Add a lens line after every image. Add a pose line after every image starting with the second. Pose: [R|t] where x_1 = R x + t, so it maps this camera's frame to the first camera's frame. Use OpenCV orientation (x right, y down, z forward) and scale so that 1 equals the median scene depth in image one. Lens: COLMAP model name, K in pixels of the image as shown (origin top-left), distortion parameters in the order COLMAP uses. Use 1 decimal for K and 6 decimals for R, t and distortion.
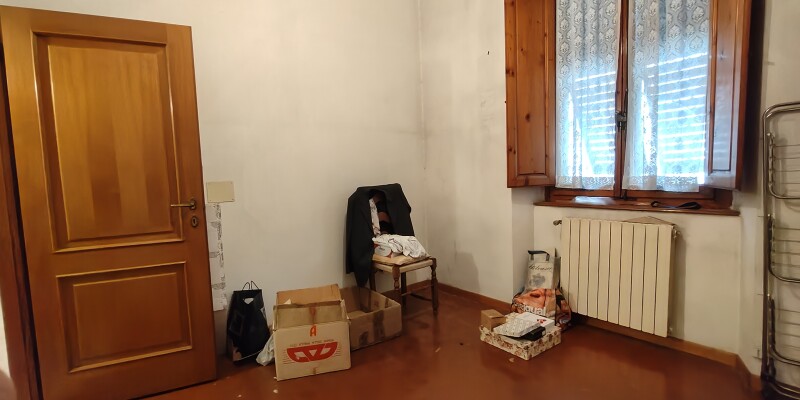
lens RADIAL K [[376.0, 0, 403.4], [0, 376.0, 203.3], [0, 0, 1]] dist [-0.001743, -0.000243]
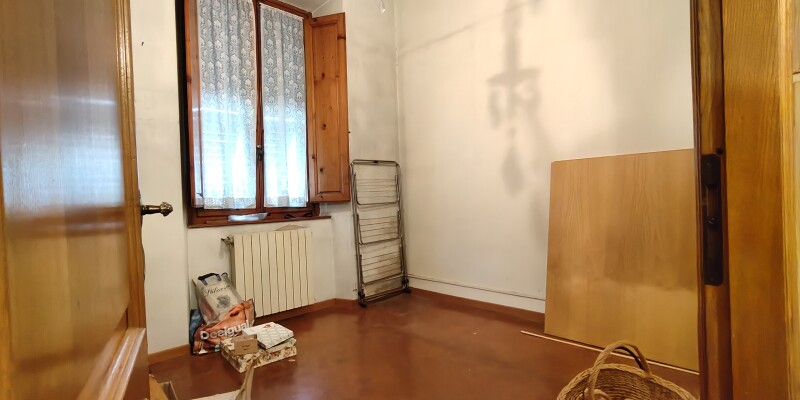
lens RADIAL K [[376.0, 0, 403.4], [0, 376.0, 203.3], [0, 0, 1]] dist [-0.001743, -0.000243]
pose [[-0.075818, 0.018014, 0.996959, -0.741182], [0.115651, 0.993248, -0.009152, 0.015693], [-0.990392, 0.114605, -0.077389, 0.649811]]
